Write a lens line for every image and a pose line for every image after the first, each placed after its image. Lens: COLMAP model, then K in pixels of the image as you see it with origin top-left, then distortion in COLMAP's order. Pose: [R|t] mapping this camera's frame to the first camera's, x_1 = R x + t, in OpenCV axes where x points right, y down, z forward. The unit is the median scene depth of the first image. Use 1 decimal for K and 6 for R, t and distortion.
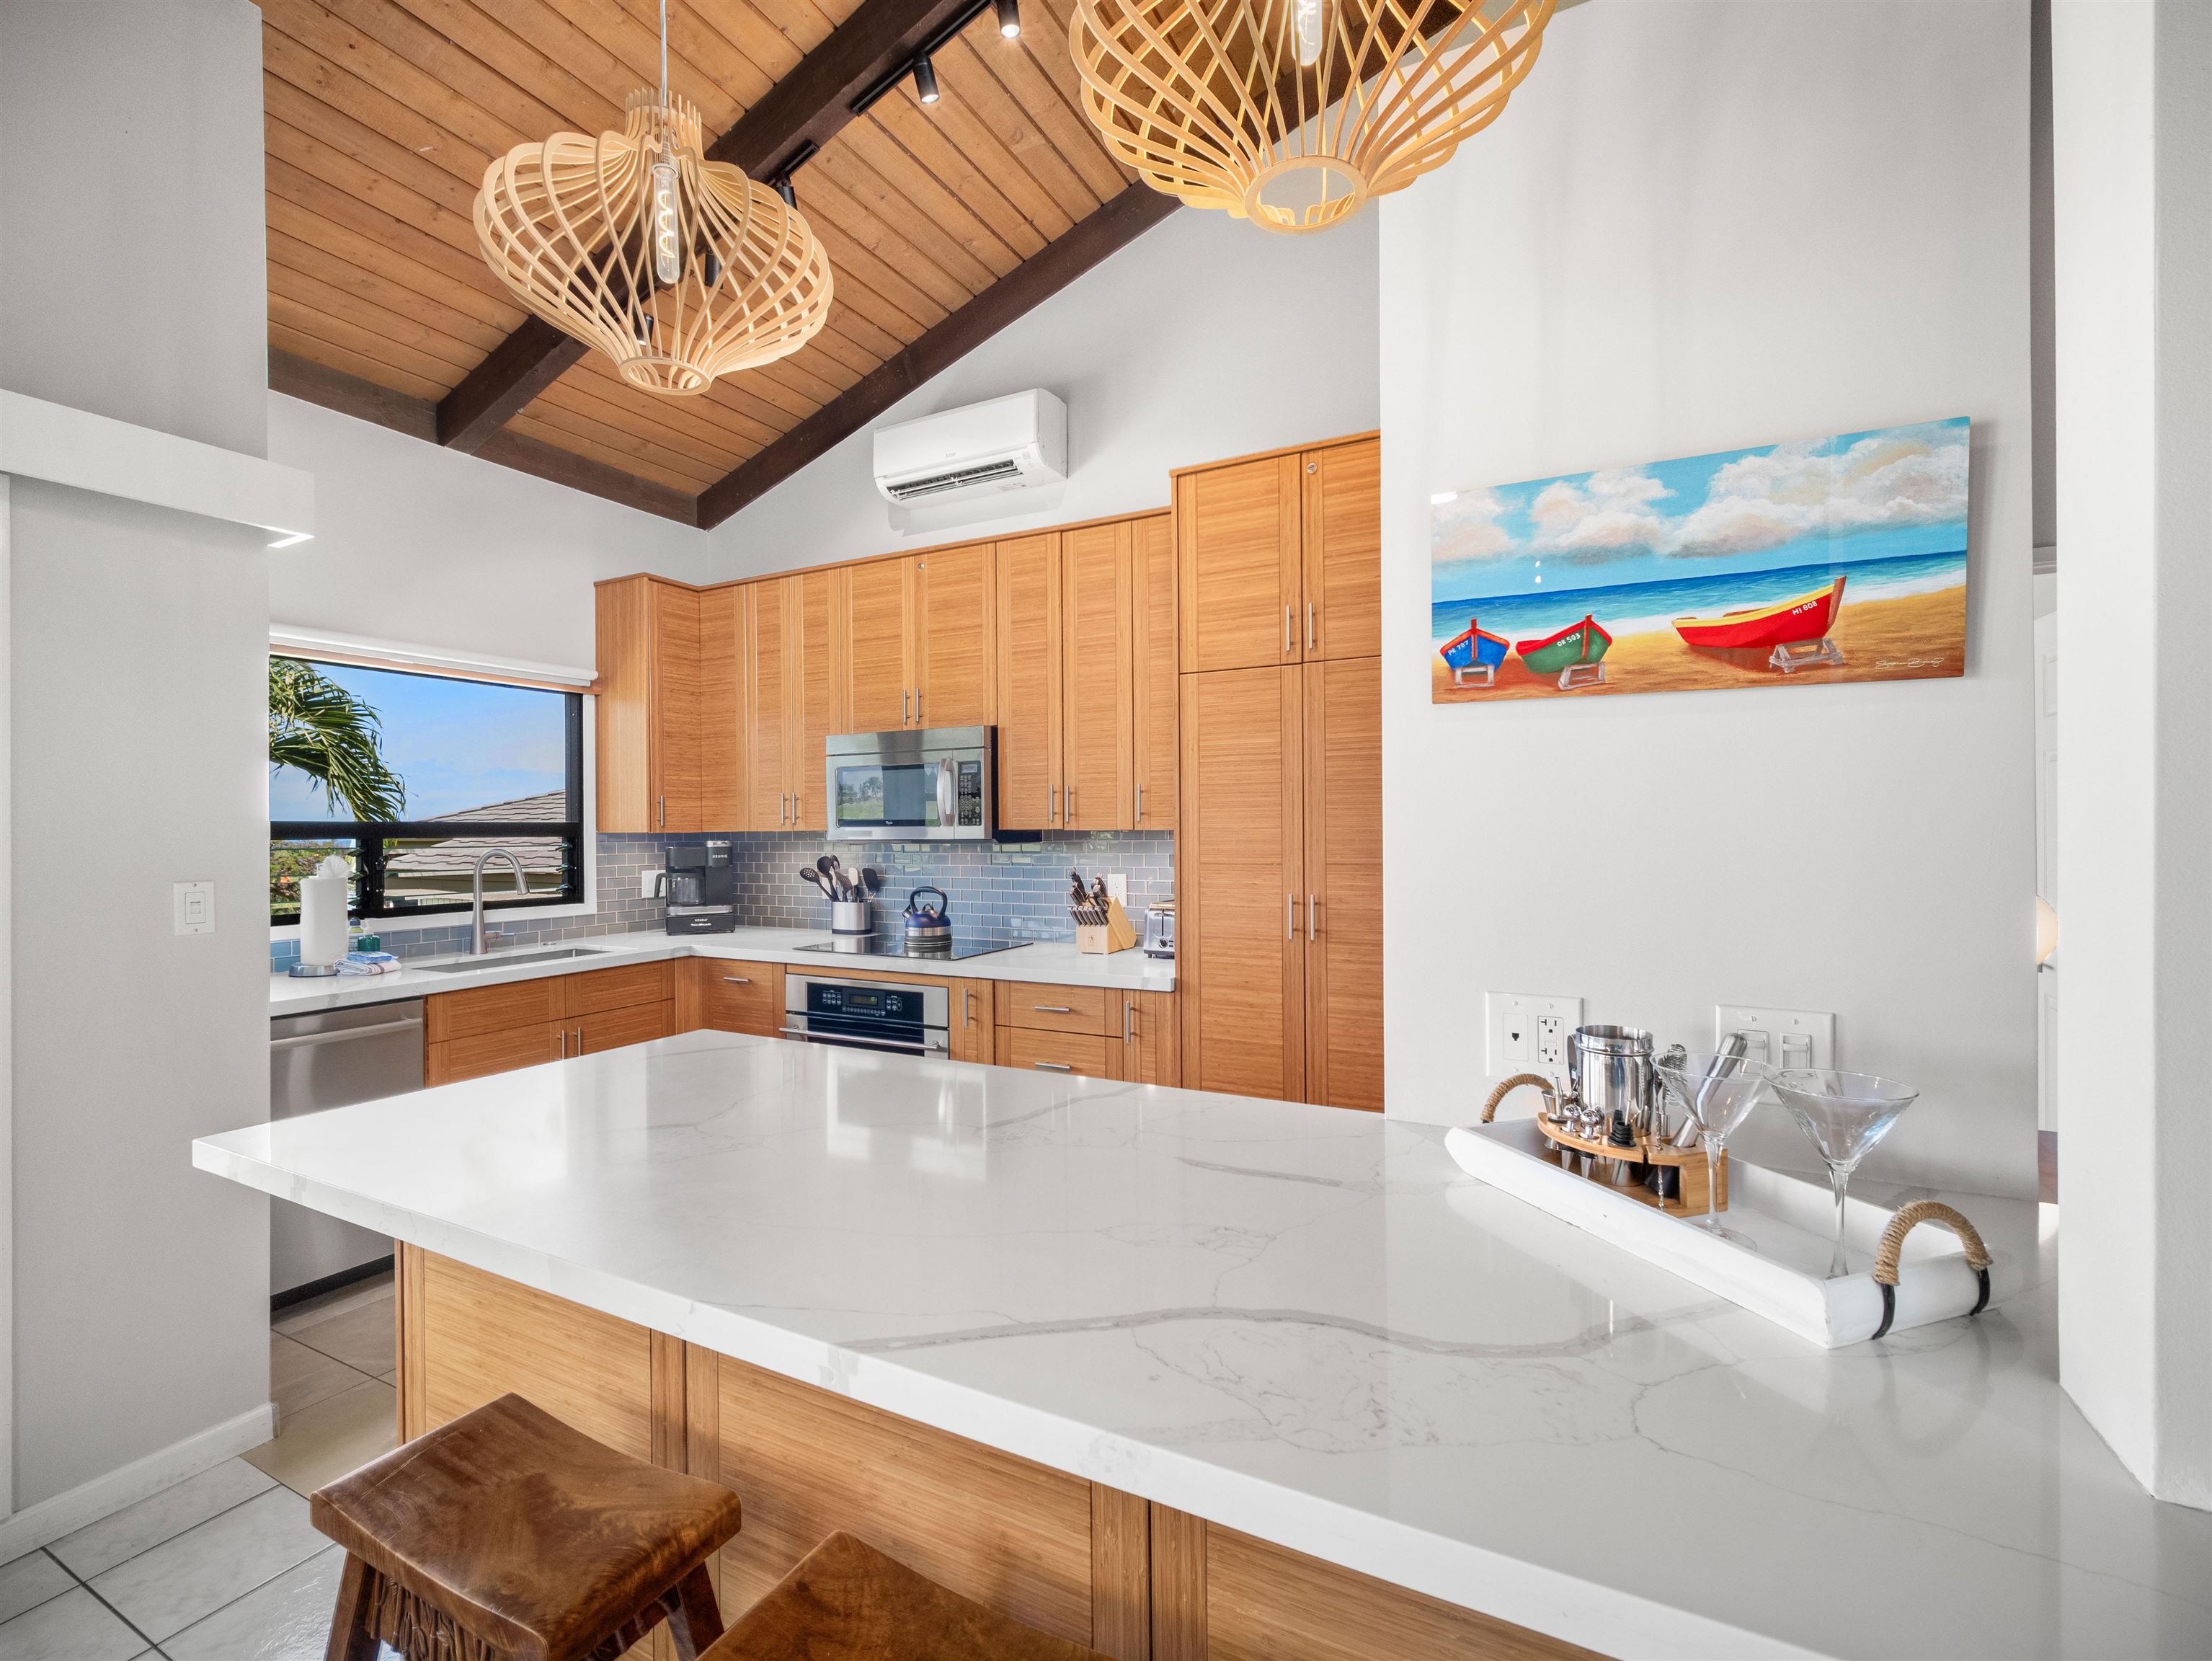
lens RADIAL K [[983.1, 0, 1106.0], [0, 983.1, 830.5], [0, 0, 1]] dist [-0.001014, -0.000482]
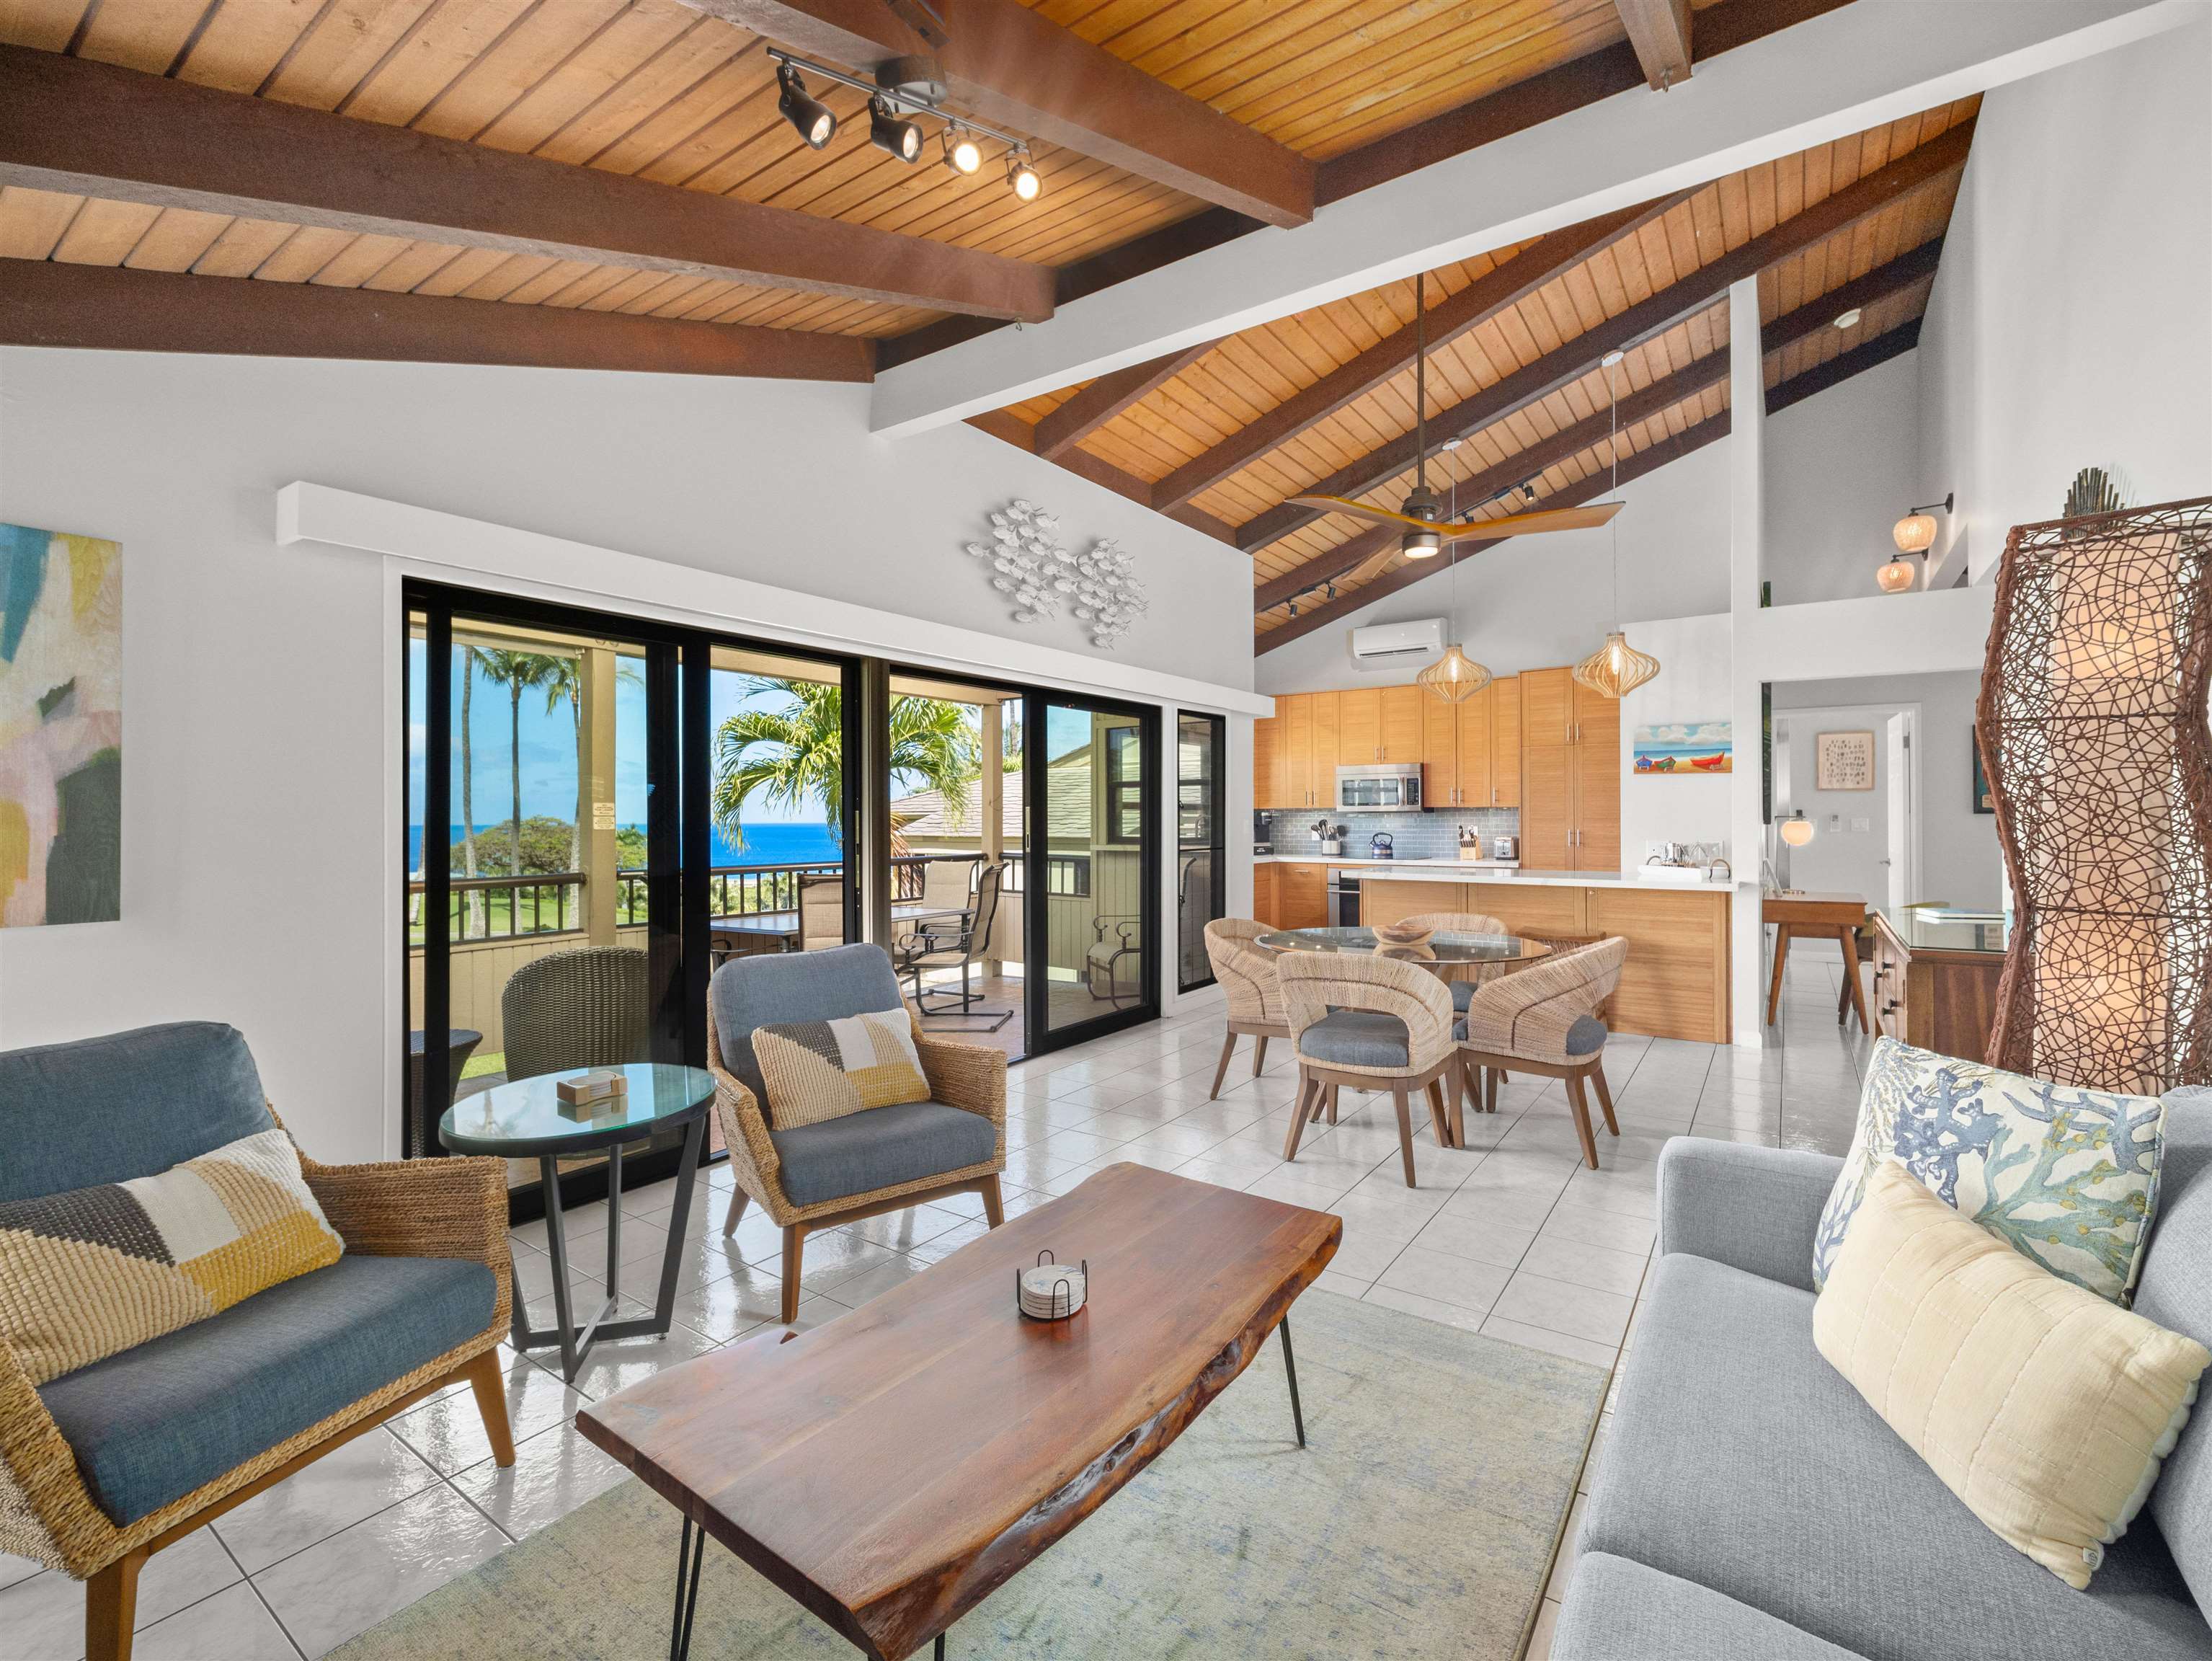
lens RADIAL K [[989.4, 0, 1093.2], [0, 989.4, 821.7], [0, 0, 1]] dist [-0.001977, -0.000517]
pose [[0.991075, 0.005677, -0.133182, -0.547266], [-0.005445, 0.999983, 0.002105, 0.032035], [0.133191, -0.001361, 0.991089, -1.375254]]
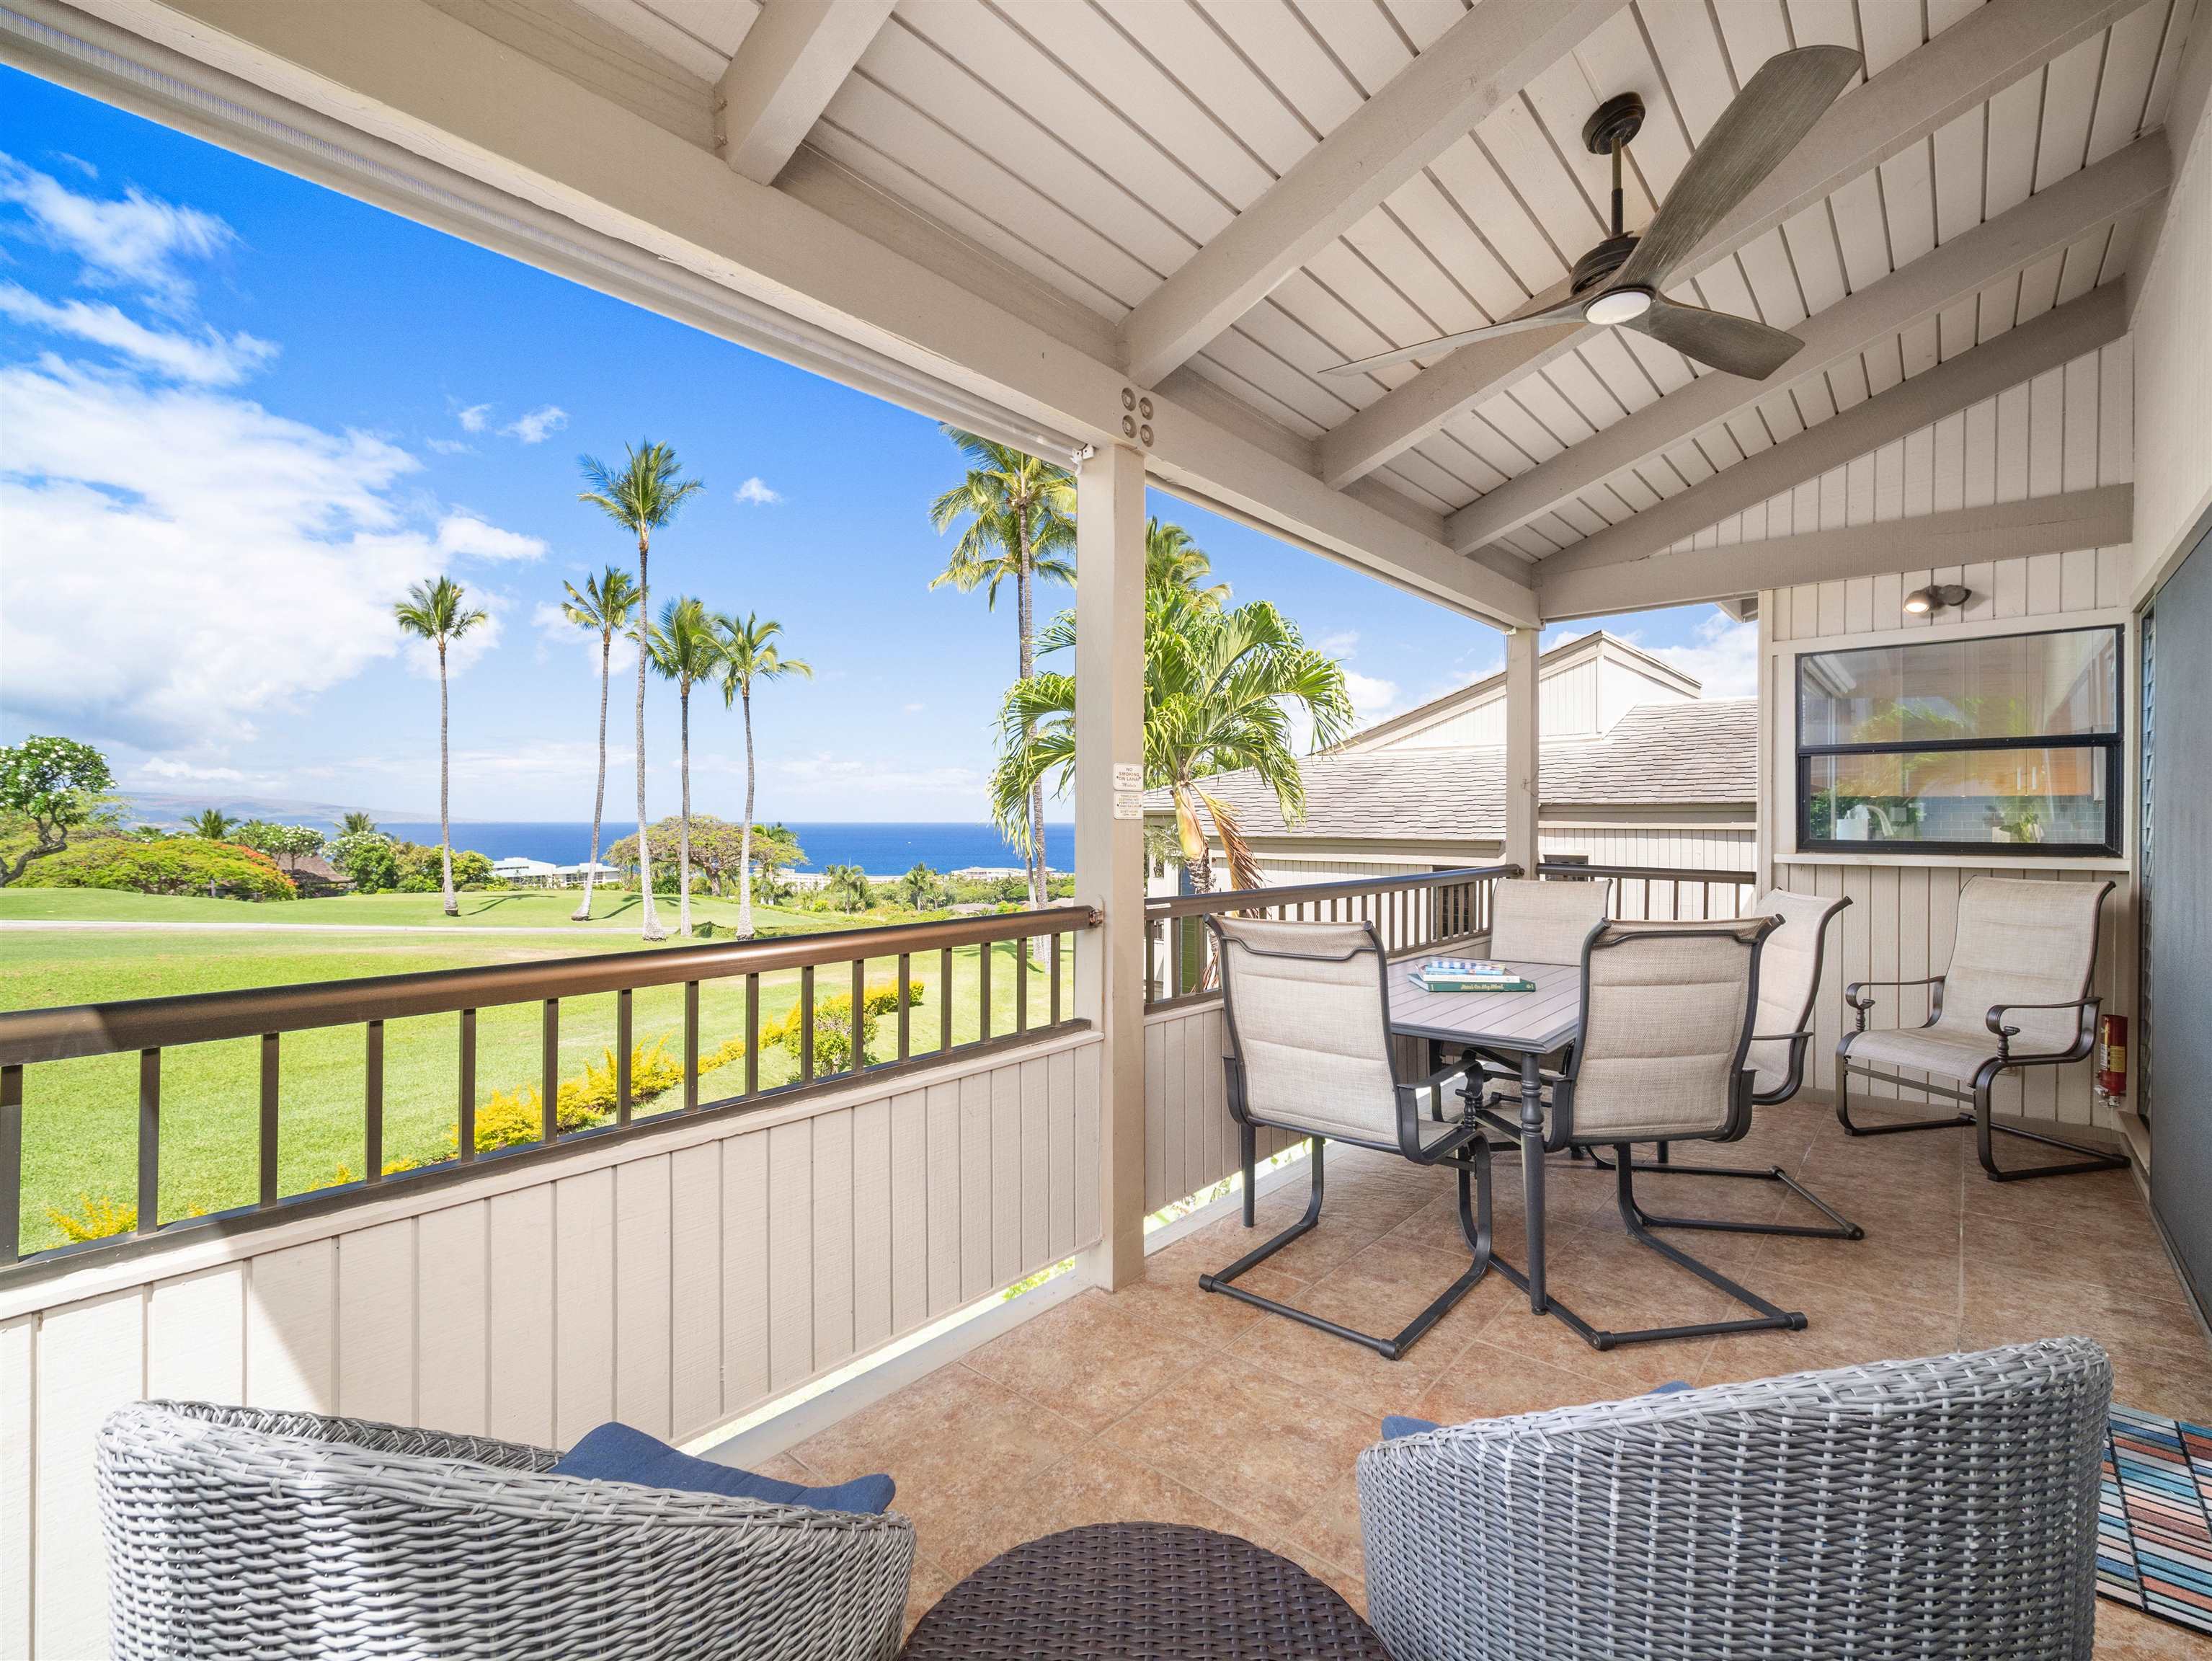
lens RADIAL K [[983.1, 0, 1106.0], [0, 983.1, 830.5], [0, 0, 1]] dist [-0.001014, -0.000482]
pose [[0.970944, 0.018350, -0.238601, -1.340323], [-0.016463, 0.999815, 0.009897, 0.054864], [0.238739, -0.005681, 0.971067, -0.683991]]
